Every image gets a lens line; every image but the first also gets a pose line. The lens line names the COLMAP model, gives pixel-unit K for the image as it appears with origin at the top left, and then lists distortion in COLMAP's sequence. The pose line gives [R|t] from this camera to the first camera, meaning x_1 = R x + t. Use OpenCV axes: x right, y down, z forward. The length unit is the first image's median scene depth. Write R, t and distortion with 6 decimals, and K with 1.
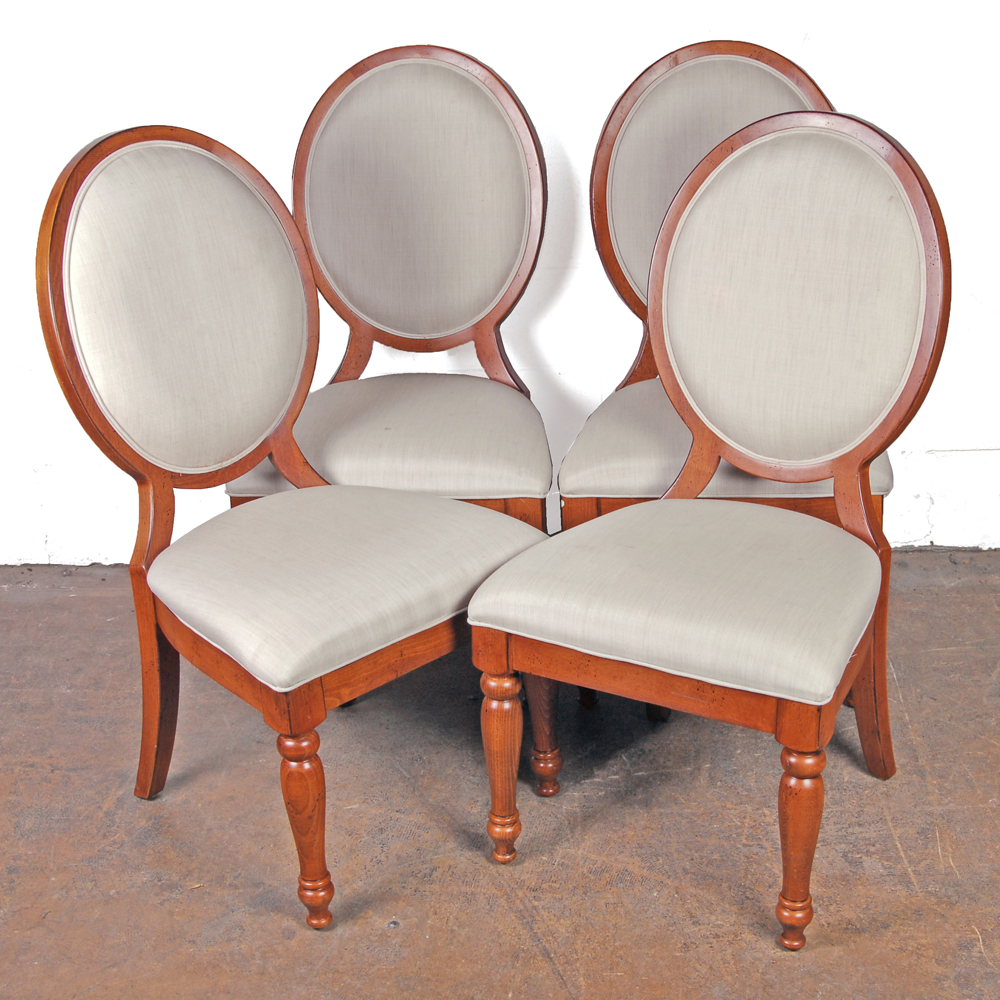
lens RADIAL K [[2184.5, 0, 499.7], [0, 2184.5, 501.3], [0, 0, 1]] dist [-0.057276, 0.000000]
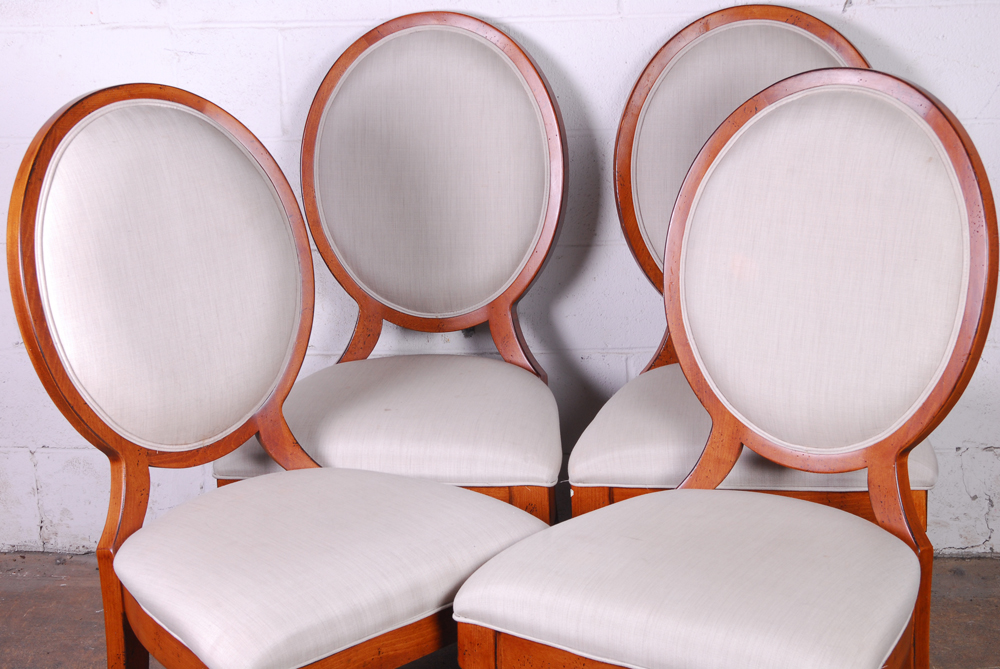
lens RADIAL K [[1933.0, 0, 500.3], [0, 1933.0, 332.8], [0, 0, 1]] dist [0.022236, 0.000000]
pose [[0.995225, 0.010614, -0.097032, 0.078898], [-0.021361, 0.993658, -0.110397, 0.025081], [0.095244, 0.111943, 0.989140, 0.188879]]
